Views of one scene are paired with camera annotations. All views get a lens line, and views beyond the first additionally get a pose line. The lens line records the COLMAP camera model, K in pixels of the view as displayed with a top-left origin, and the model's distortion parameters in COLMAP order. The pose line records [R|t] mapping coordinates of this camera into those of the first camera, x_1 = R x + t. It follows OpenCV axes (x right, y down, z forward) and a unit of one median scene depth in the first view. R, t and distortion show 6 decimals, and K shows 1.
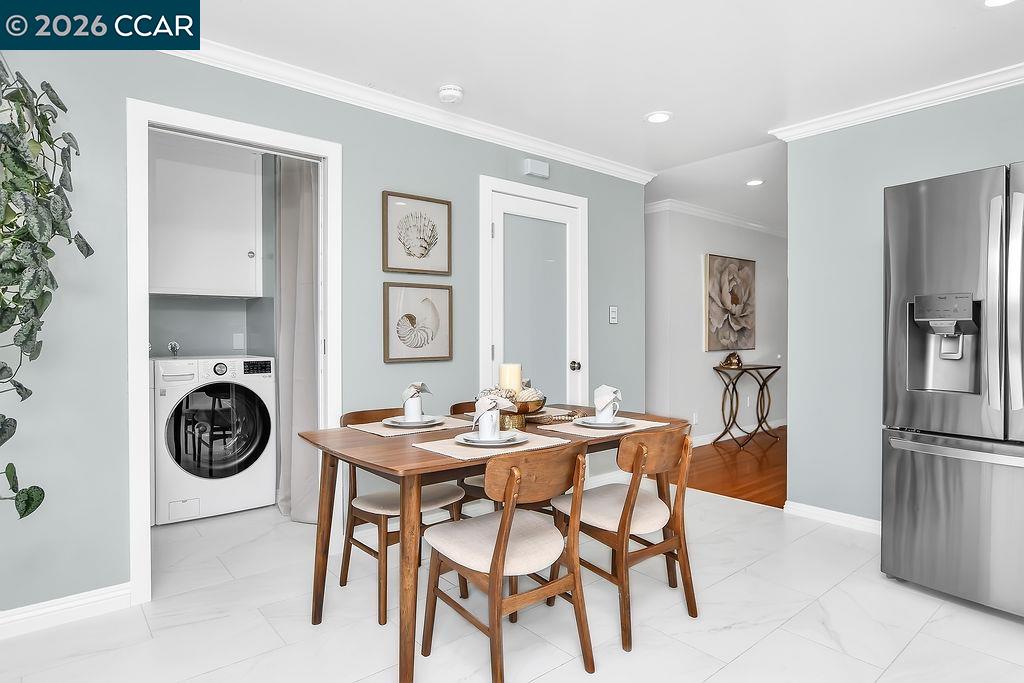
lens RADIAL K [[573.8, 0, 511.5], [0, 573.8, 342.8], [0, 0, 1]] dist [-0.007159, -0.000963]
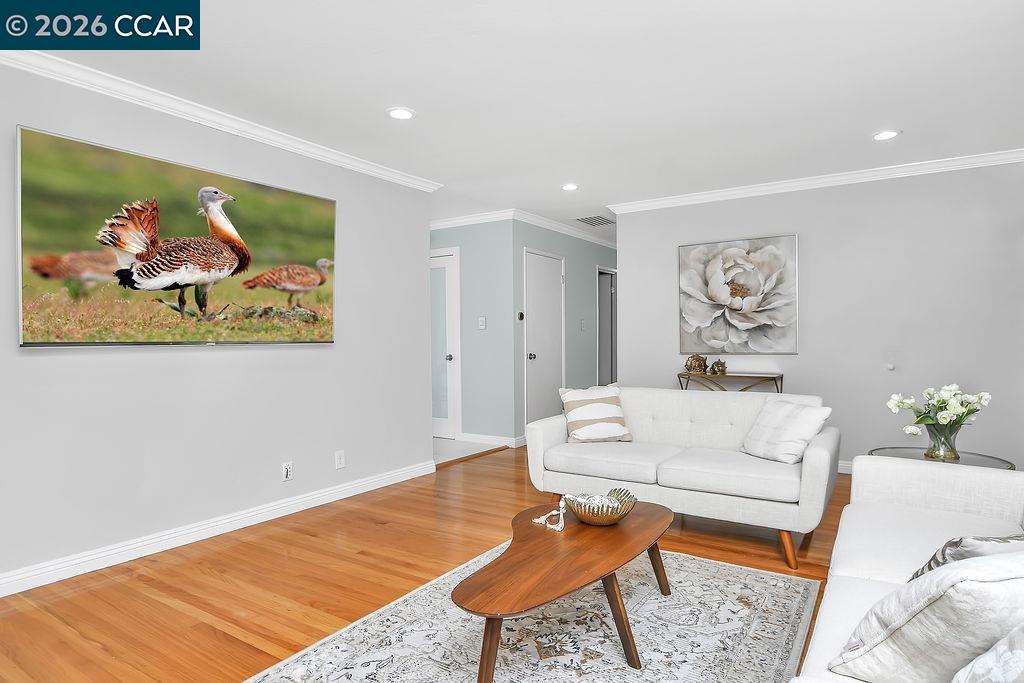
lens RADIAL K [[573.8, 0, 512.7], [0, 573.8, 340.8], [0, 0, 1]] dist [-0.007159, -0.000963]
pose [[0.285860, 0.016219, -0.958134, 1.085519], [0.001012, 0.999851, 0.017227, -0.019675], [0.958271, -0.005894, 0.285801, 0.466474]]
